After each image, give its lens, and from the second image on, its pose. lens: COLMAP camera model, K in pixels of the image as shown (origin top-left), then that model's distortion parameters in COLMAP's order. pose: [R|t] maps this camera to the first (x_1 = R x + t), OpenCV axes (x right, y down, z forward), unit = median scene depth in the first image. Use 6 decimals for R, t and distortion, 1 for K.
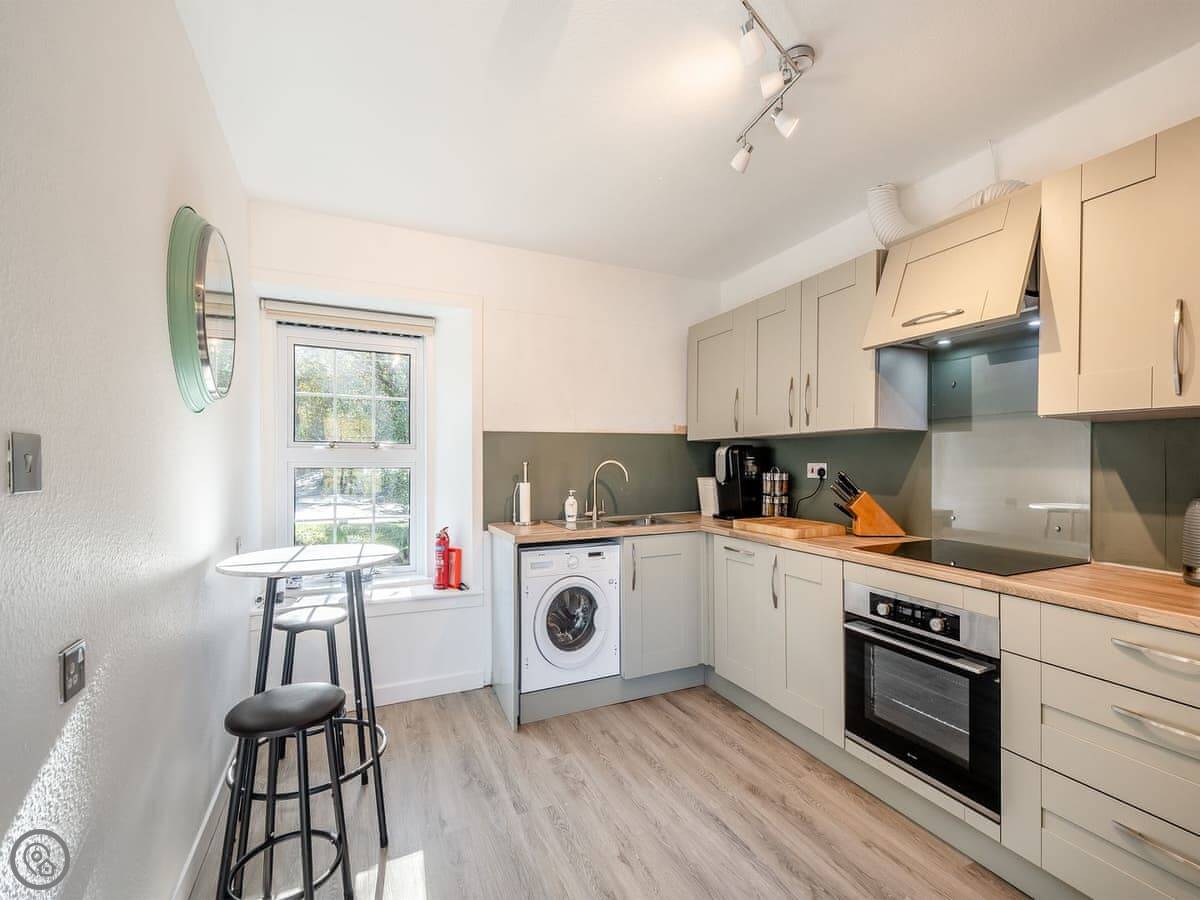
lens RADIAL K [[532.0, 0, 585.5], [0, 532.0, 466.3], [0, 0, 1]] dist [0.015956, -0.004351]
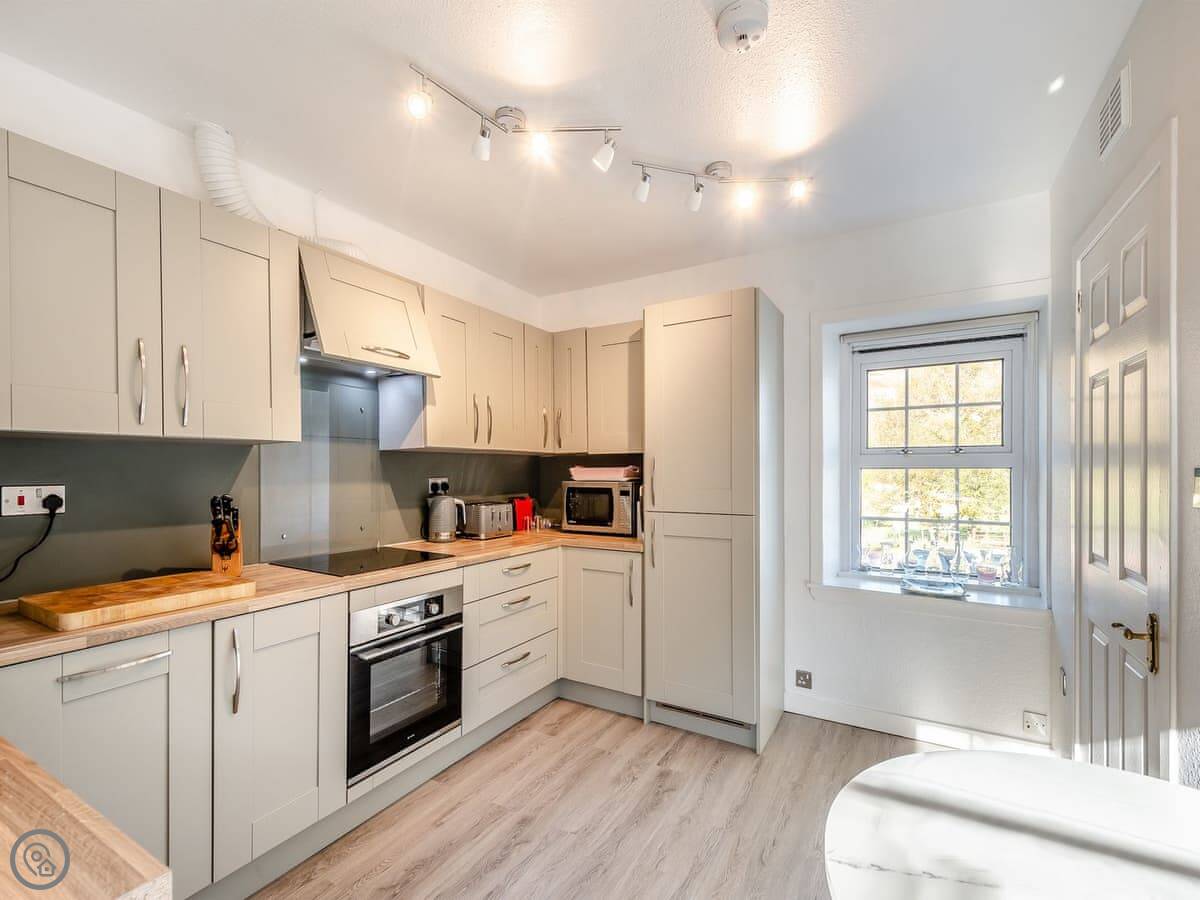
lens RADIAL K [[515.3, 0, 603.8], [0, 515.3, 471.9], [0, 0, 1]] dist [0.000355, 0.000139]
pose [[-0.587113, 0.002757, 0.809500, -0.523504], [0.016146, 0.999835, 0.008305, -0.024968], [-0.809344, 0.017946, -0.587061, 1.307721]]
